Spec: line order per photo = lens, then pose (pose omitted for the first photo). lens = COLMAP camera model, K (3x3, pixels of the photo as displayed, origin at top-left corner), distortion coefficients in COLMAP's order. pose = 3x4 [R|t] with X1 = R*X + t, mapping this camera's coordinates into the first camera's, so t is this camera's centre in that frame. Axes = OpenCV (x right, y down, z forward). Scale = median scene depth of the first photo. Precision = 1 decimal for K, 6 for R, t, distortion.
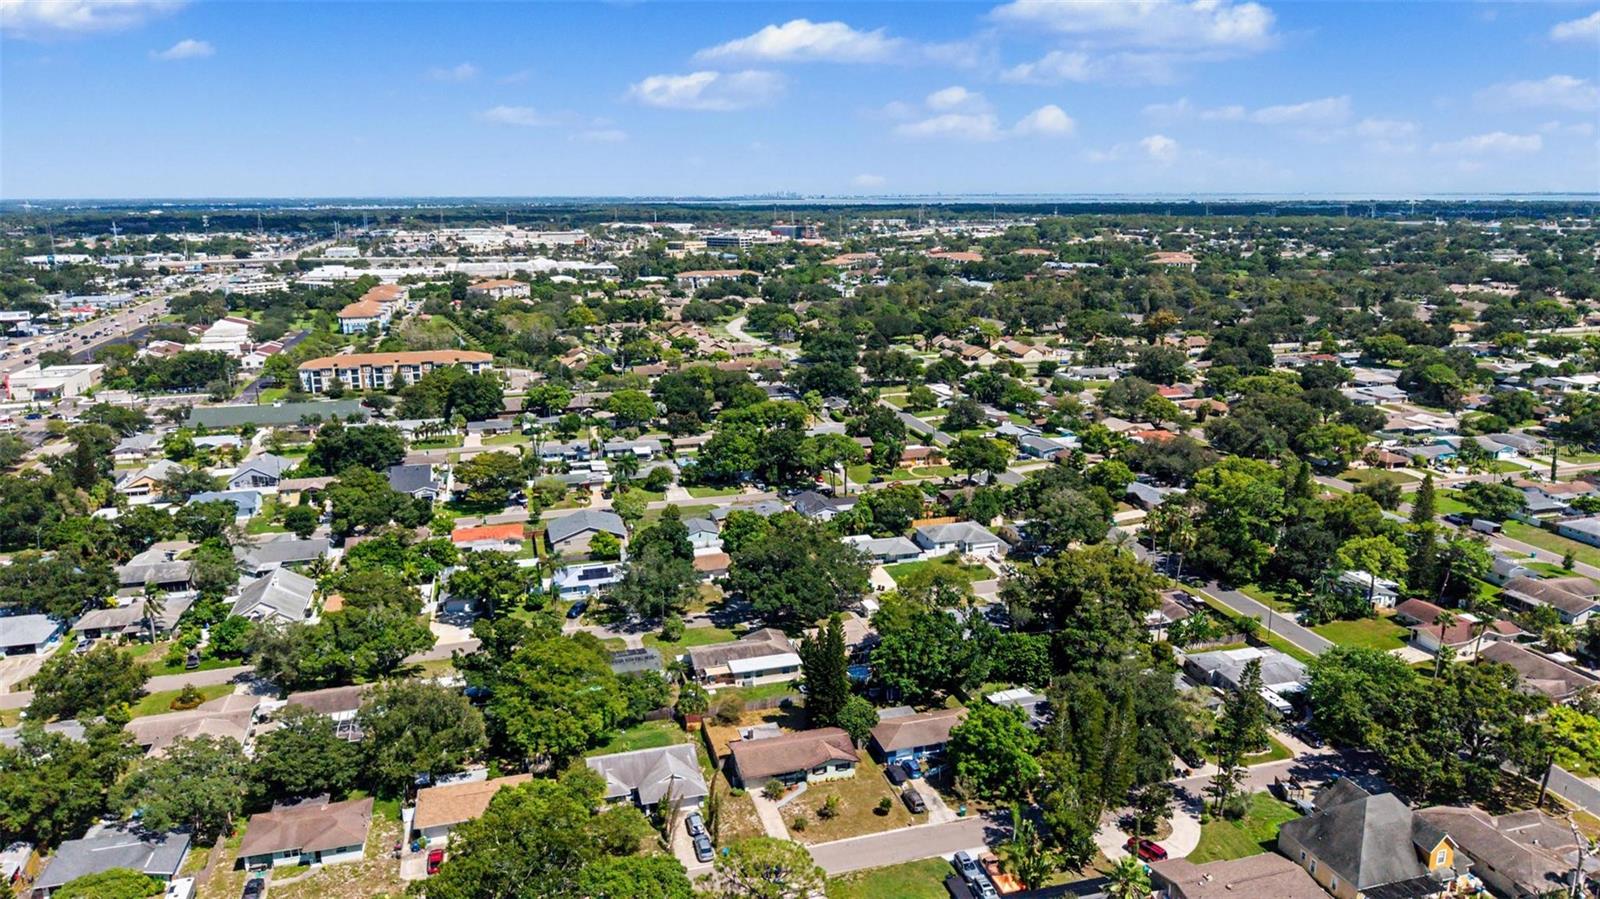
lens RADIAL K [[1066.2, 0, 800.0], [0, 1066.2, 449.5], [0, 0, 1]] dist [0.058791, -0.078479]
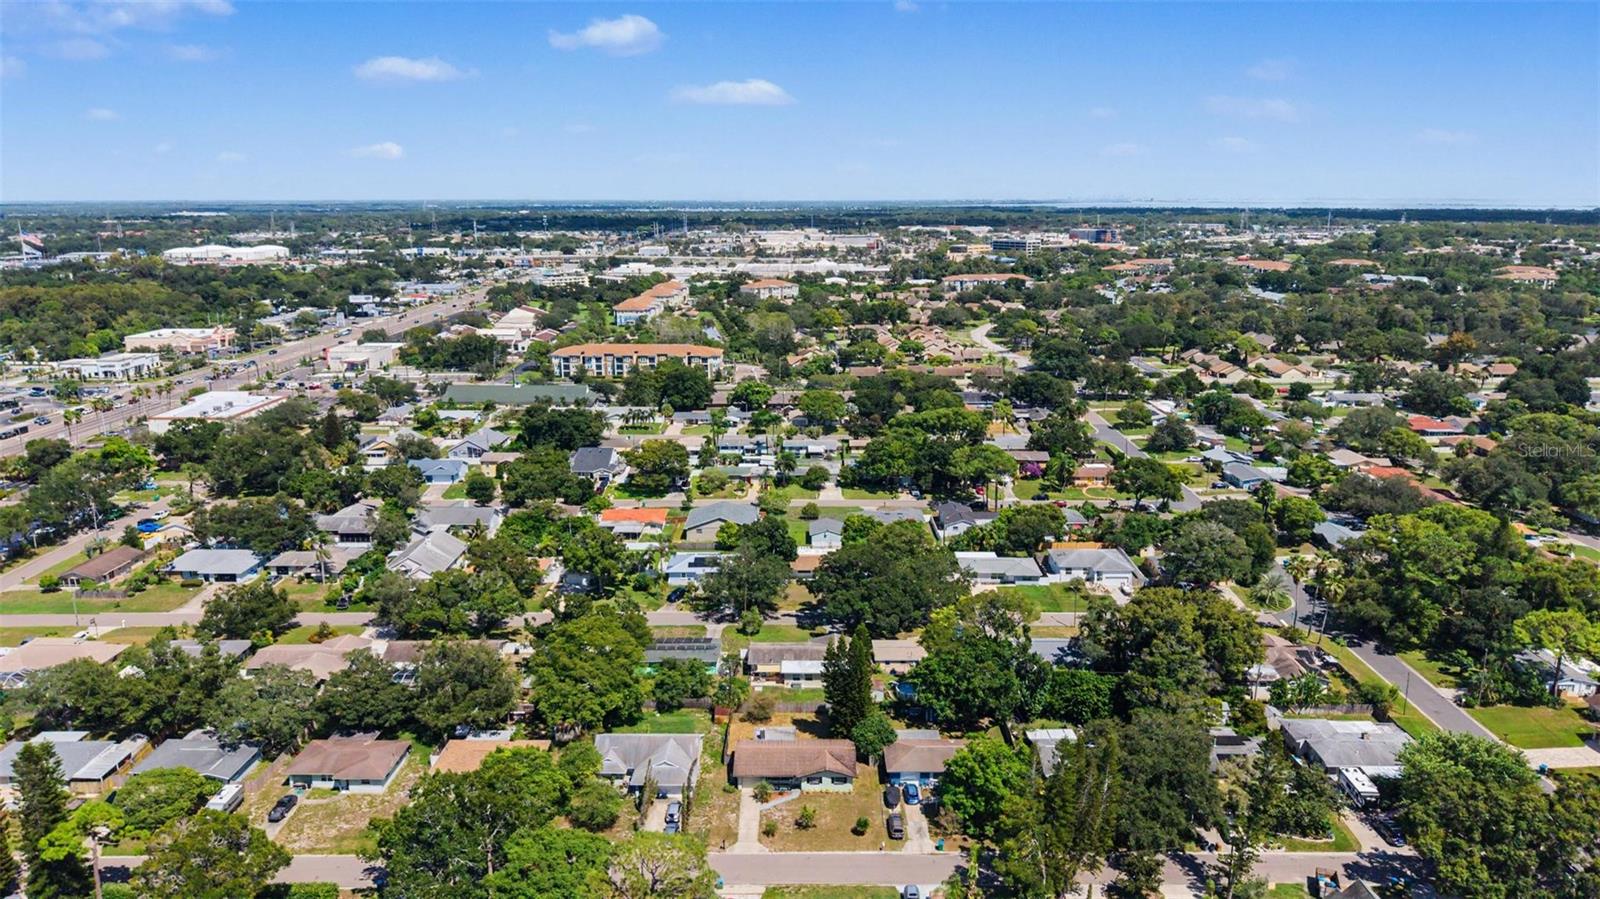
lens RADIAL K [[1066.2, 0, 800.0], [0, 1066.2, 449.5], [0, 0, 1]] dist [0.058791, -0.078479]
pose [[0.958152, 0.069844, -0.277607, 0.147254], [-0.070625, 0.997477, 0.007200, -0.006070], [0.277410, 0.012708, 0.960668, 0.024579]]
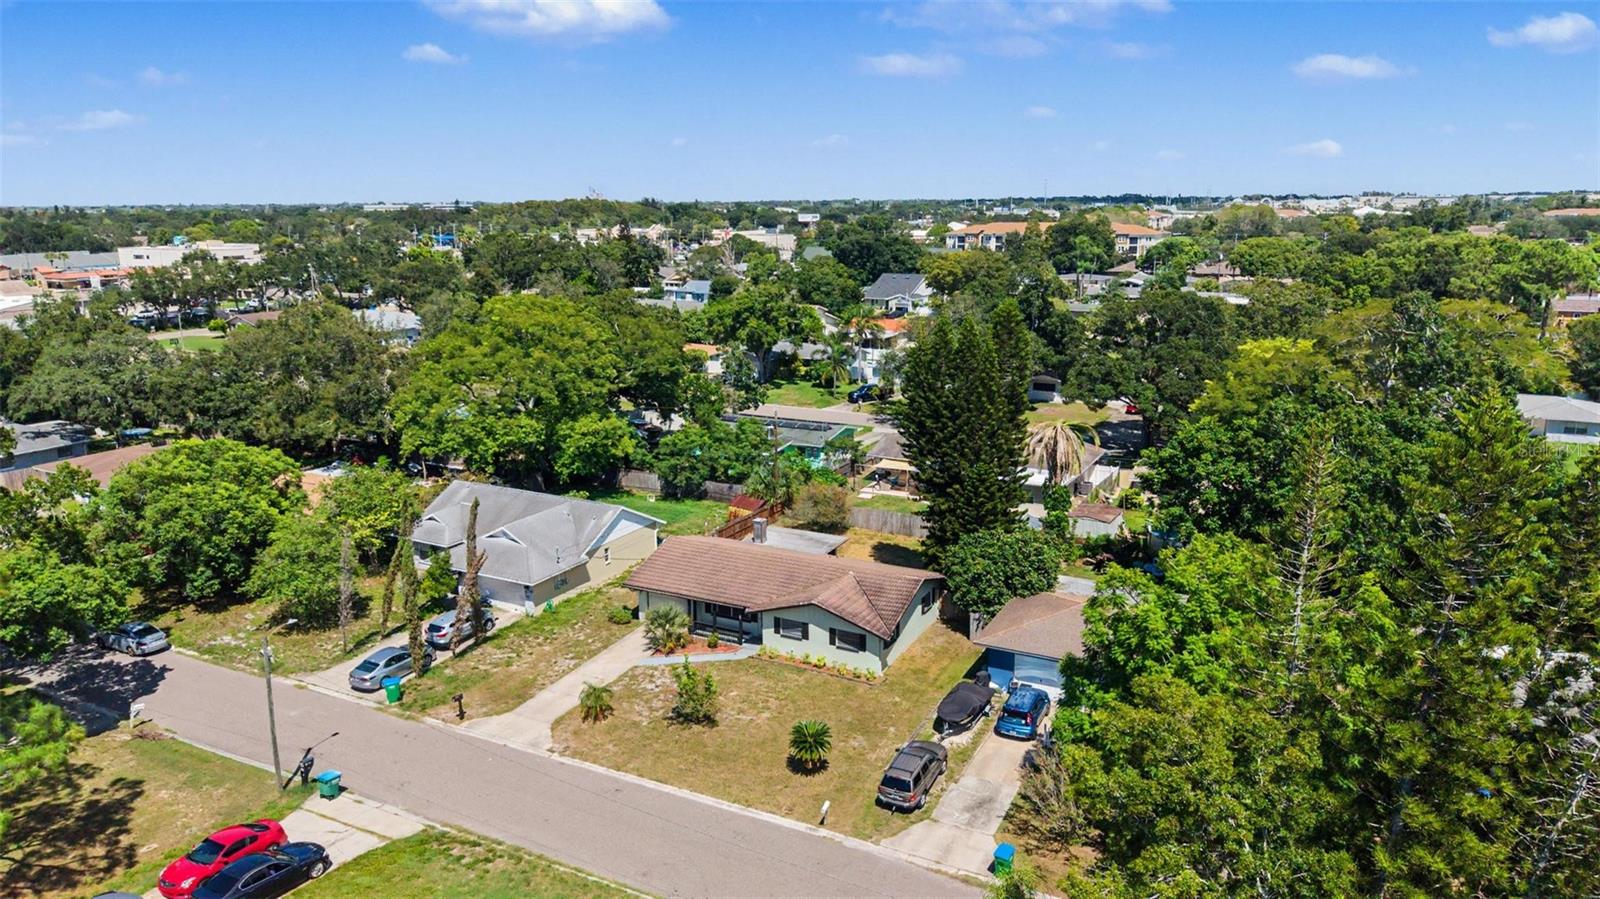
lens RADIAL K [[1066.2, 0, 800.0], [0, 1066.2, 449.5], [0, 0, 1]] dist [0.058791, -0.078479]
pose [[0.720622, 0.159147, -0.674816, 0.155339], [-0.161744, 0.985032, 0.059585, 0.120423], [0.674198, 0.066209, 0.735577, 0.405027]]
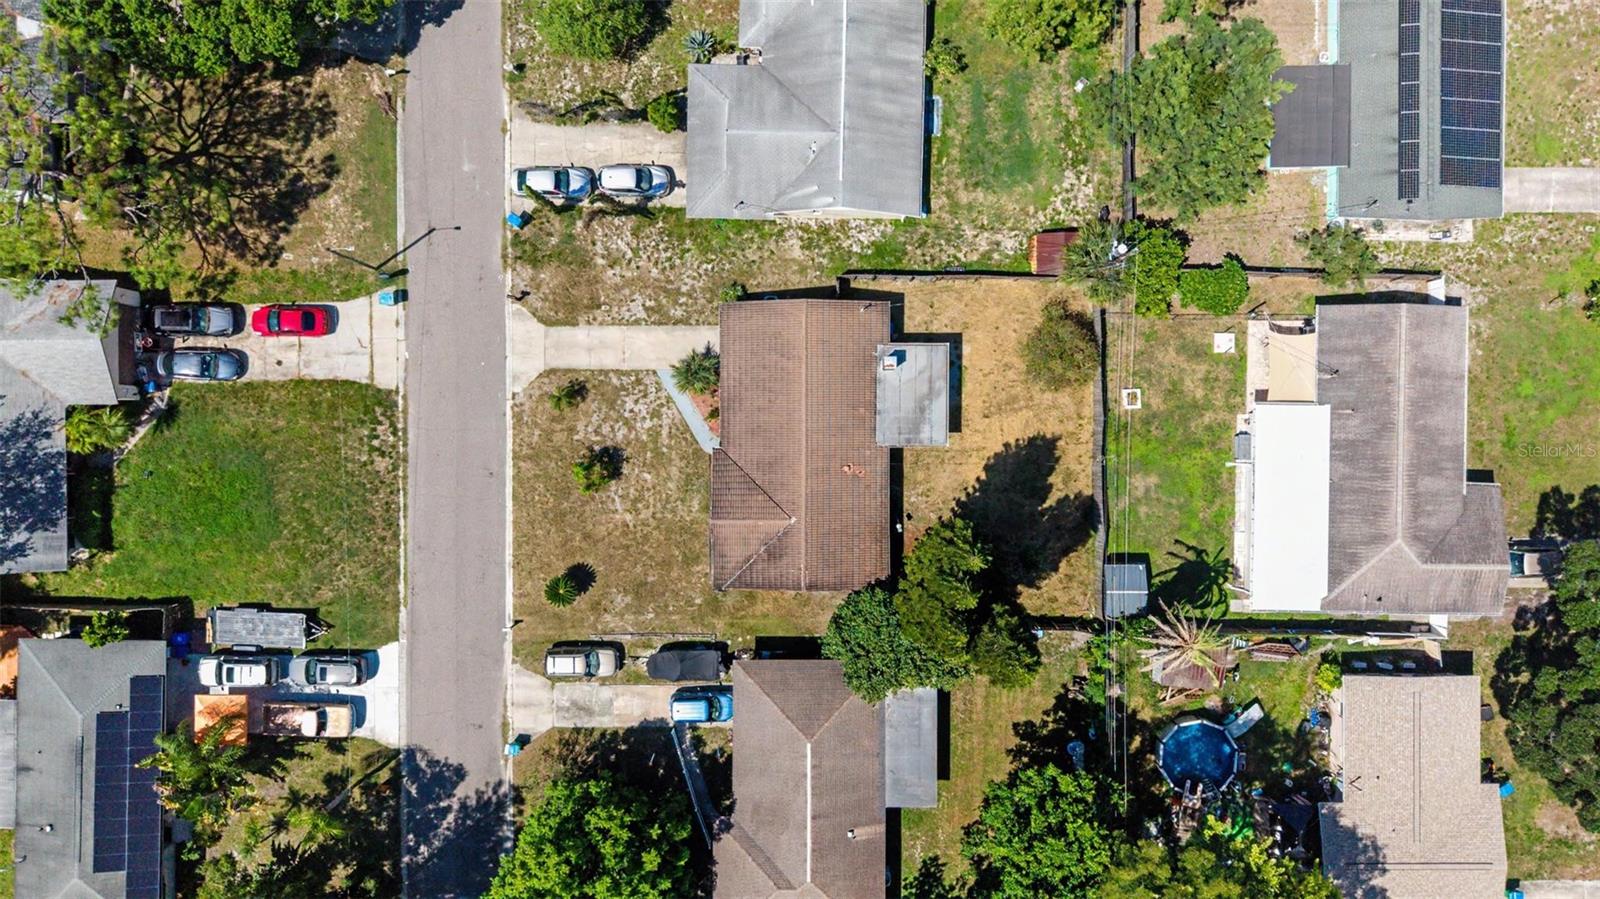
lens RADIAL K [[1066.2, 0, 800.0], [0, 1066.2, 449.5], [0, 0, 1]] dist [0.058791, -0.078479]
pose [[-0.289951, 0.956974, 0.011386, -0.006353], [-0.212916, -0.076101, 0.974102, -0.069281], [0.933057, 0.280018, 0.225821, 0.527916]]
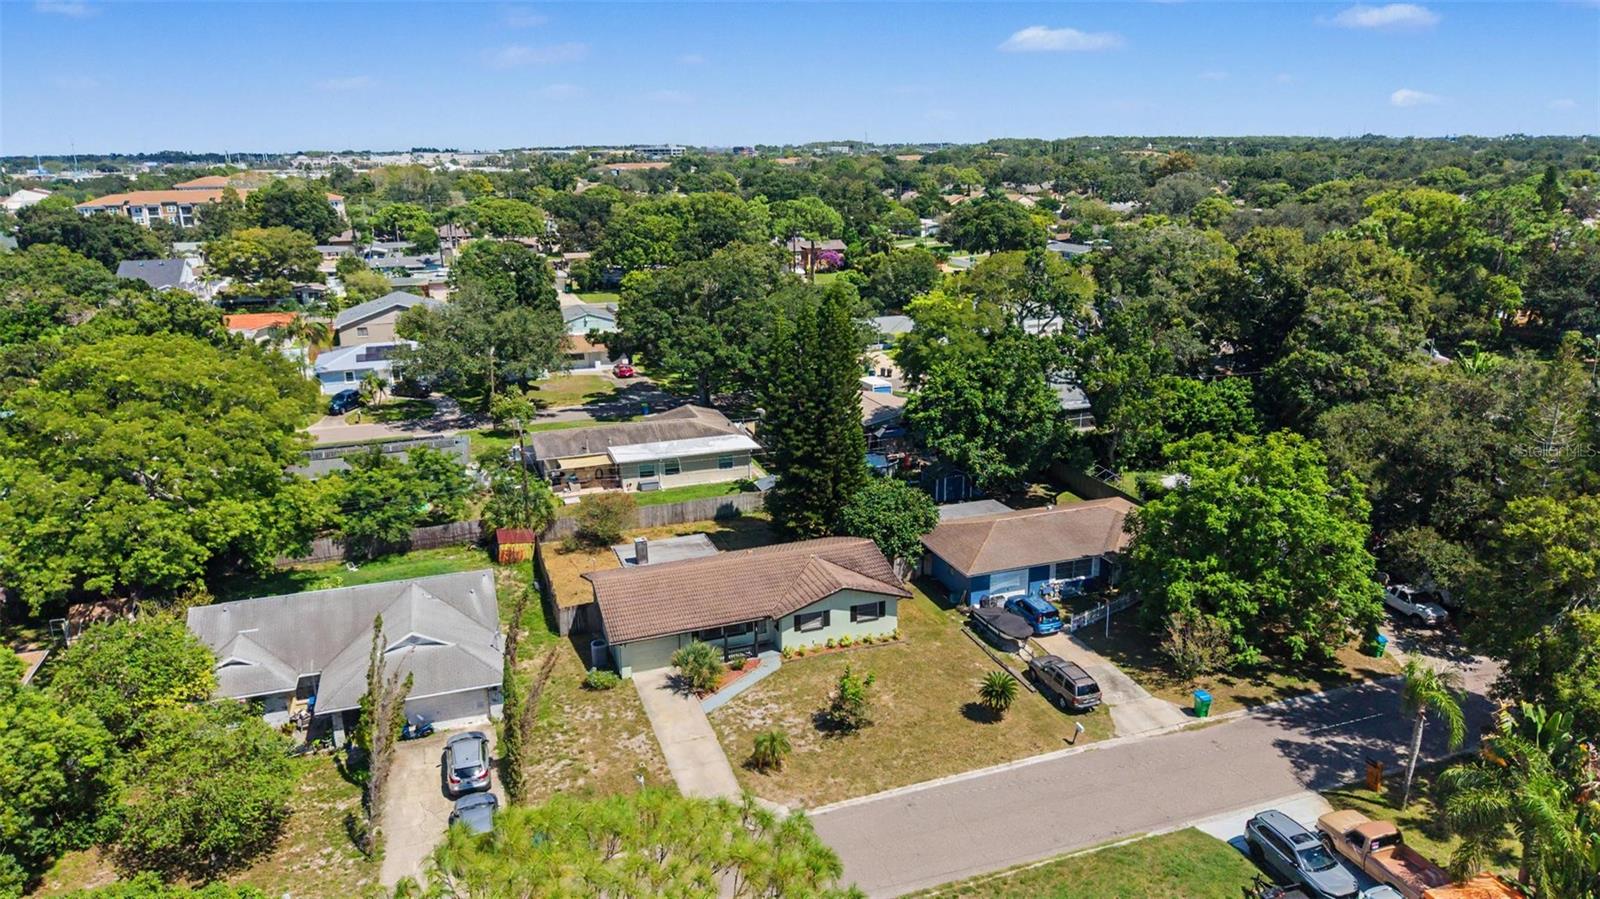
lens RADIAL K [[1066.2, 0, 800.0], [0, 1066.2, 449.5], [0, 0, 1]] dist [0.058791, -0.078479]
pose [[0.998363, -0.024516, 0.051673, -0.002841], [0.022481, 0.998962, 0.039611, 0.125204], [-0.052590, -0.038384, 0.997878, 0.345107]]
